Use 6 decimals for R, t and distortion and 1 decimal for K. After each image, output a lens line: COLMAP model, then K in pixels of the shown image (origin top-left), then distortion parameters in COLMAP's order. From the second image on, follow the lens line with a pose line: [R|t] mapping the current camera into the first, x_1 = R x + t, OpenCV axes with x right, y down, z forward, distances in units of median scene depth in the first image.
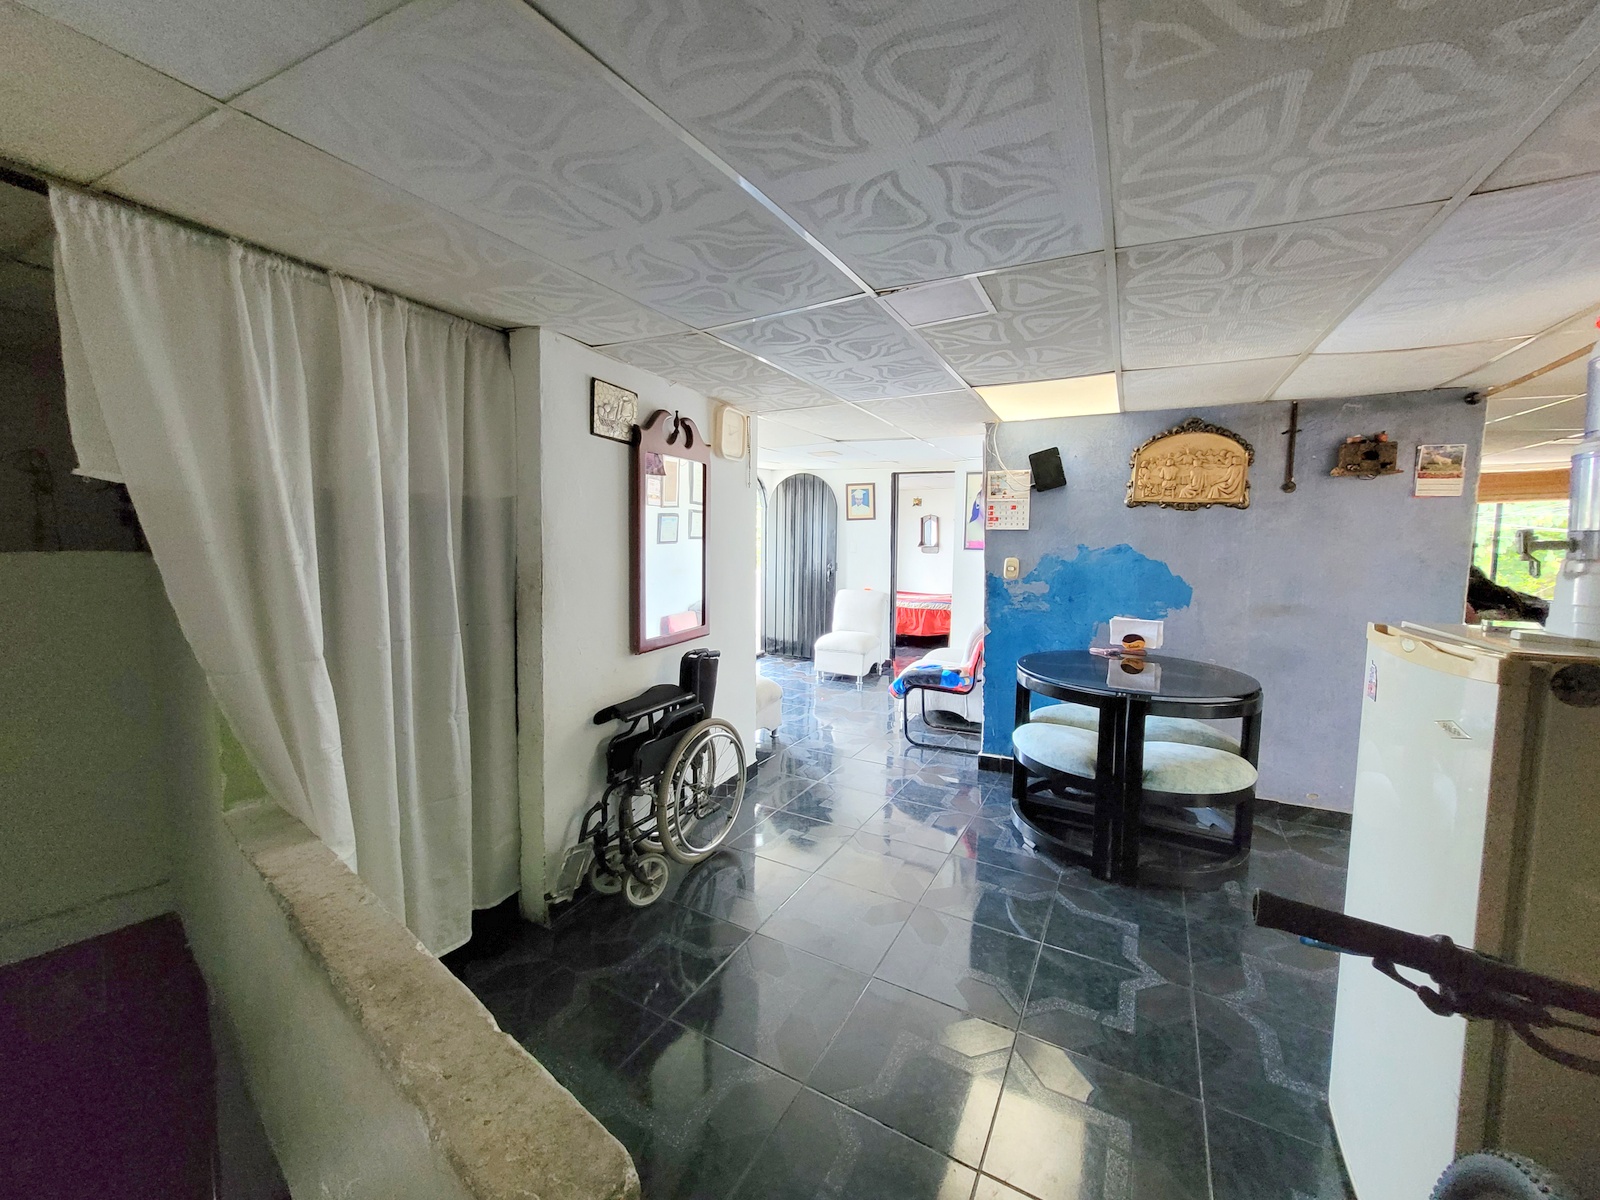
lens RADIAL K [[633.2, 0, 795.5], [0, 633.2, 591.6], [0, 0, 1]] dist [-0.000111, -0.000197]
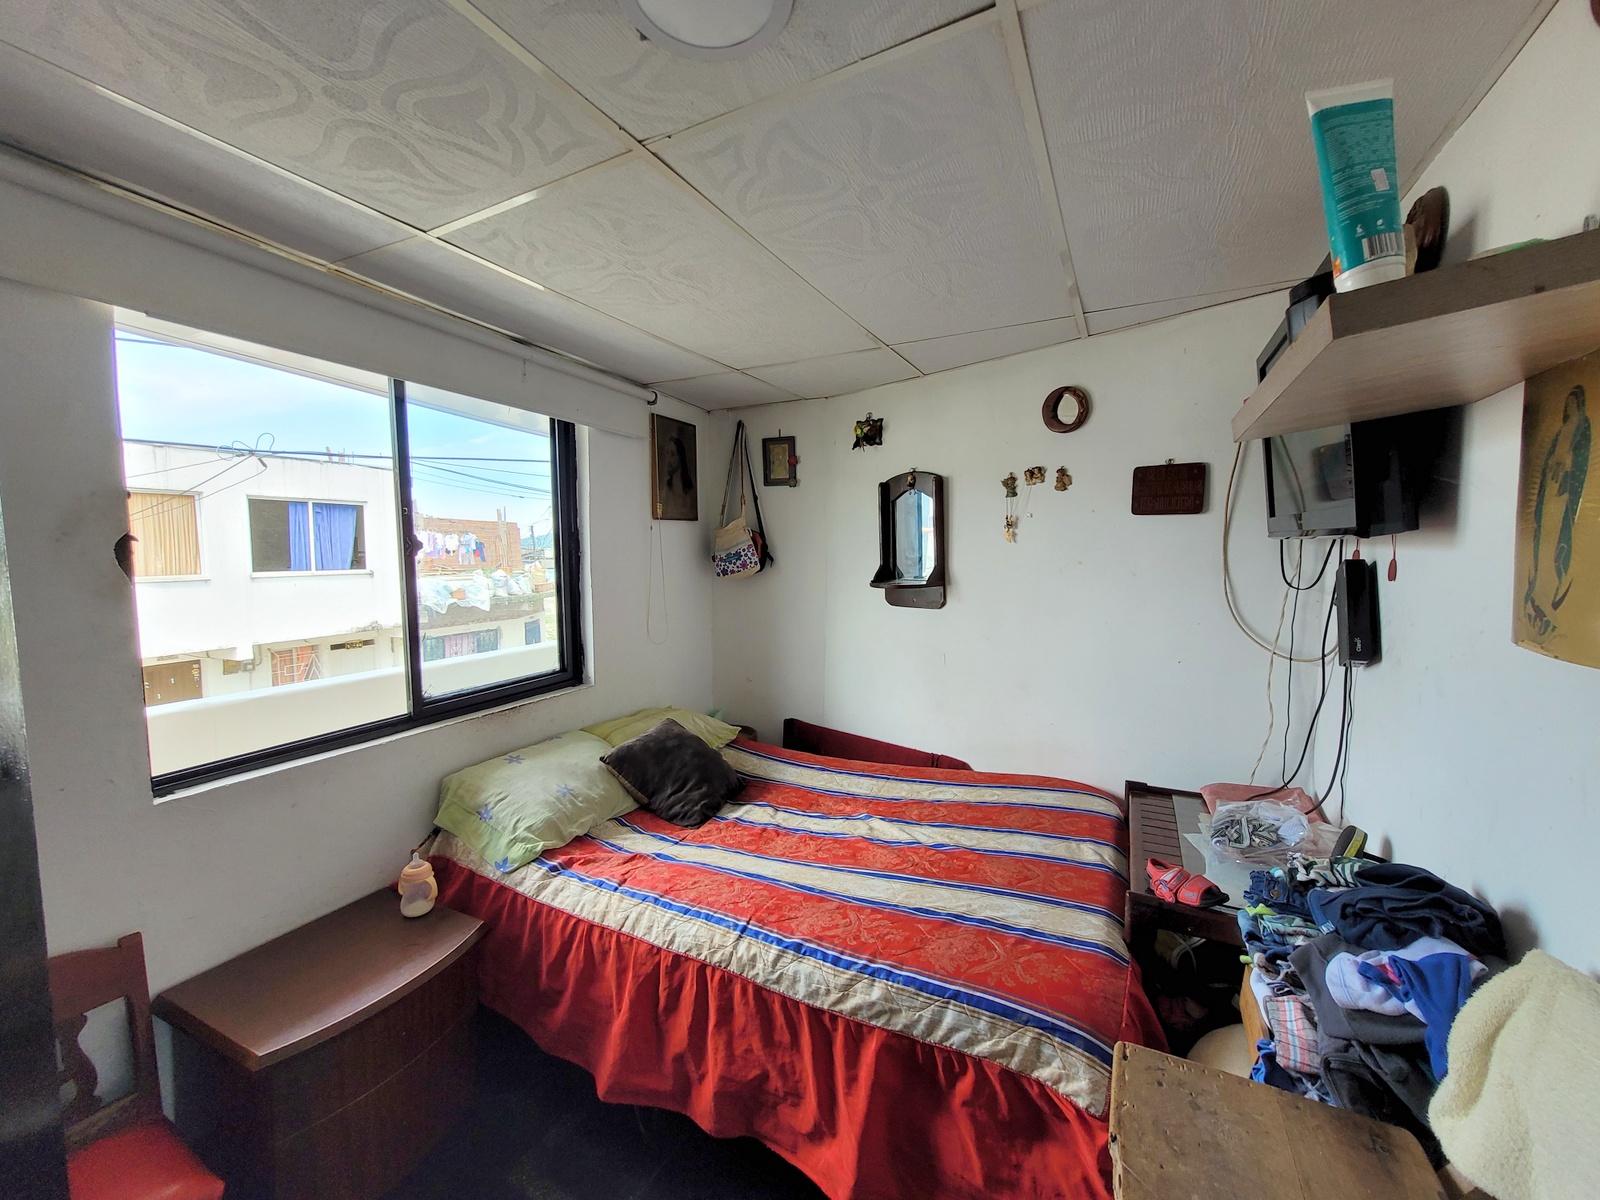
lens RADIAL K [[633.2, 0, 806.2], [0, 633.2, 600.7], [0, 0, 1]] dist [-0.000111, -0.000197]
pose [[0.999649, -0.020730, 0.016487, 0.214215], [0.020825, 0.999767, -0.005626, -0.084758], [-0.016366, 0.005968, 0.999848, 0.965166]]
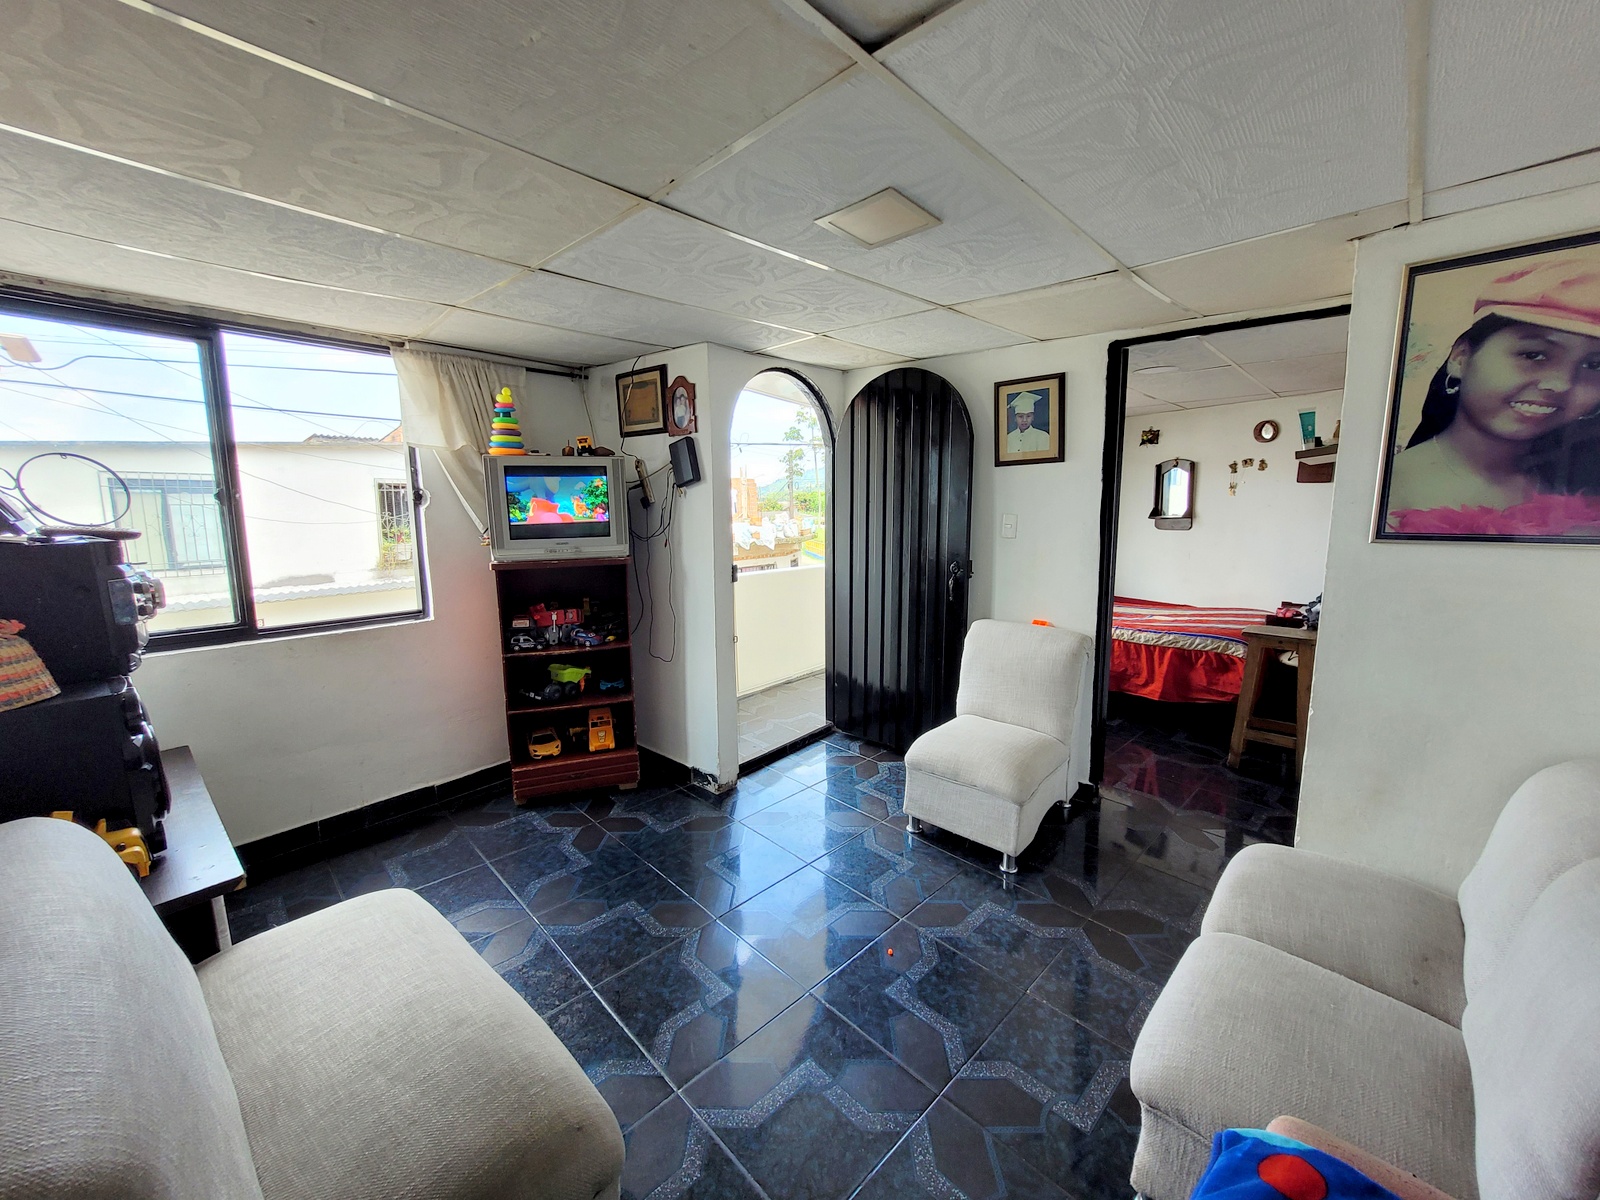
lens RADIAL K [[633.2, 0, 799.4], [0, 633.2, 593.1], [0, 0, 1]] dist [-0.000111, -0.000197]
pose [[0.961700, 0.020513, -0.273337, 0.070180], [-0.006108, 0.998552, 0.053446, -0.044309], [0.274037, -0.049729, 0.960433, 0.513802]]
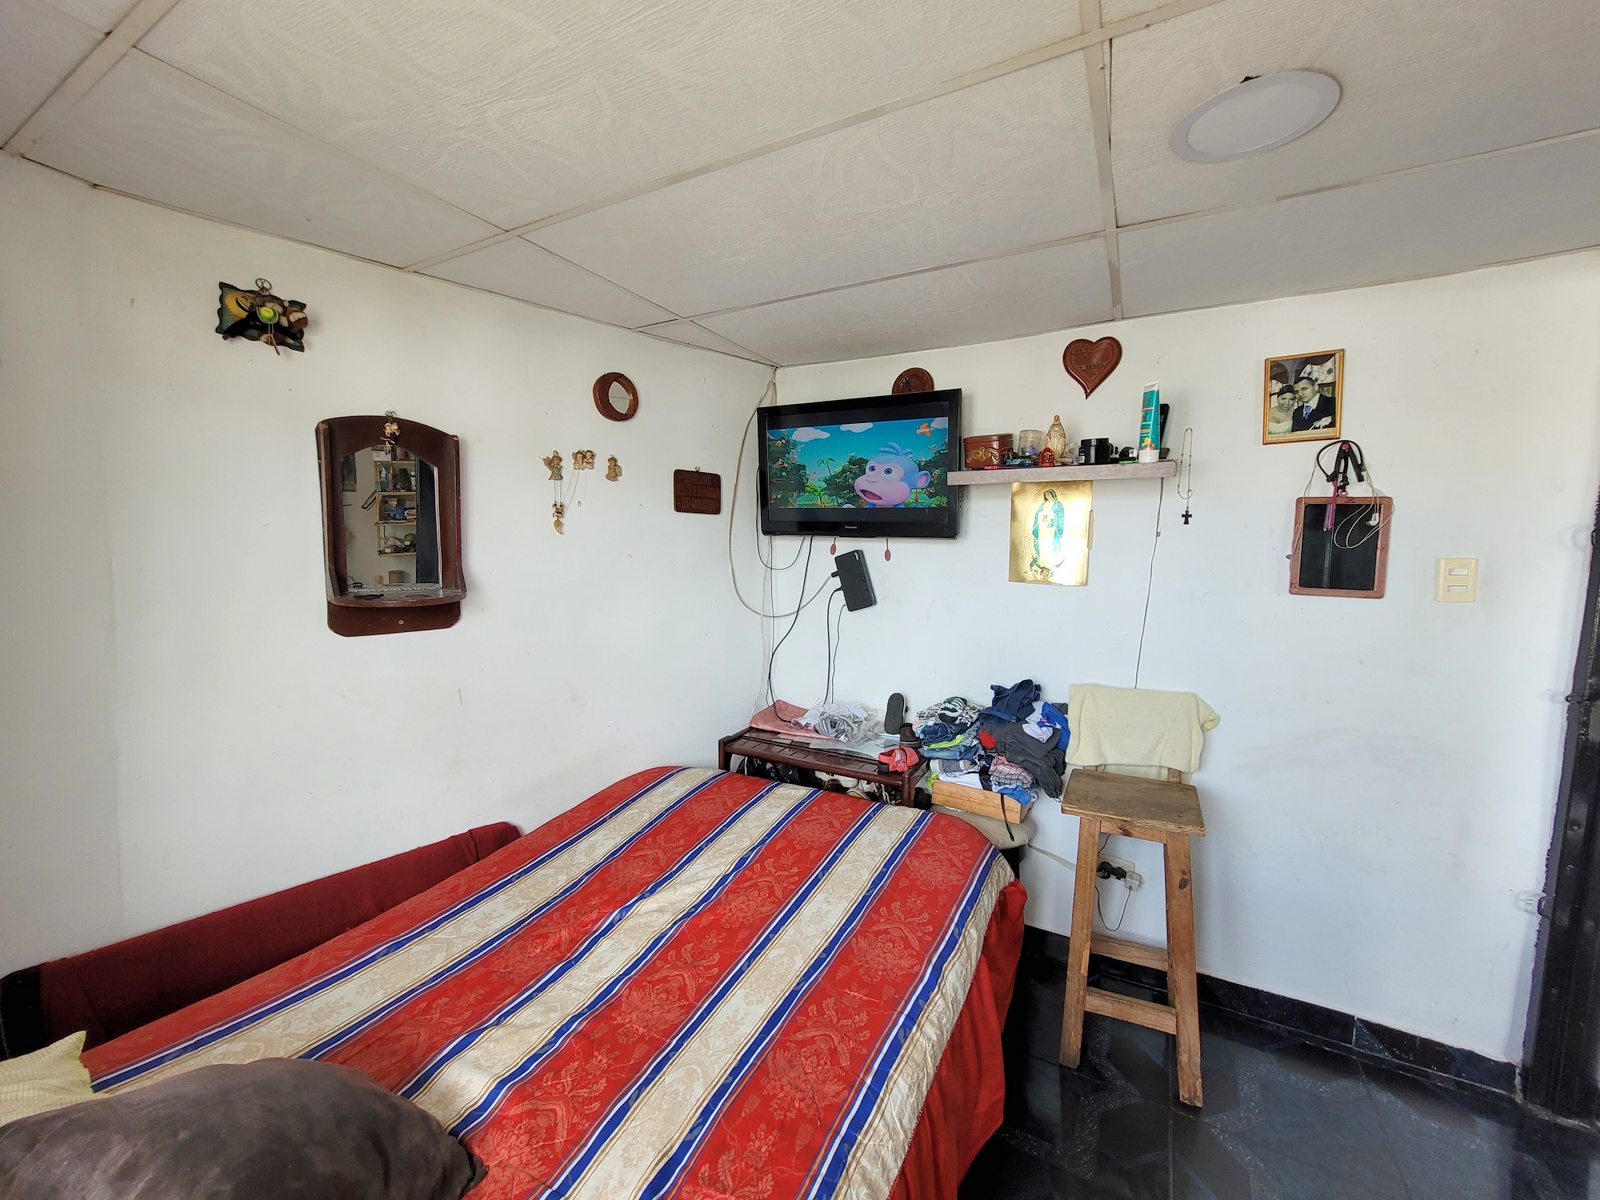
lens RADIAL K [[633.2, 0, 799.4], [0, 633.2, 593.6], [0, 0, 1]] dist [-0.000111, -0.000197]
pose [[-0.015935, -0.100453, 0.994814, 0.041476], [0.077142, 0.991851, 0.101390, -0.108979], [-0.996893, 0.078358, -0.008056, 1.194764]]
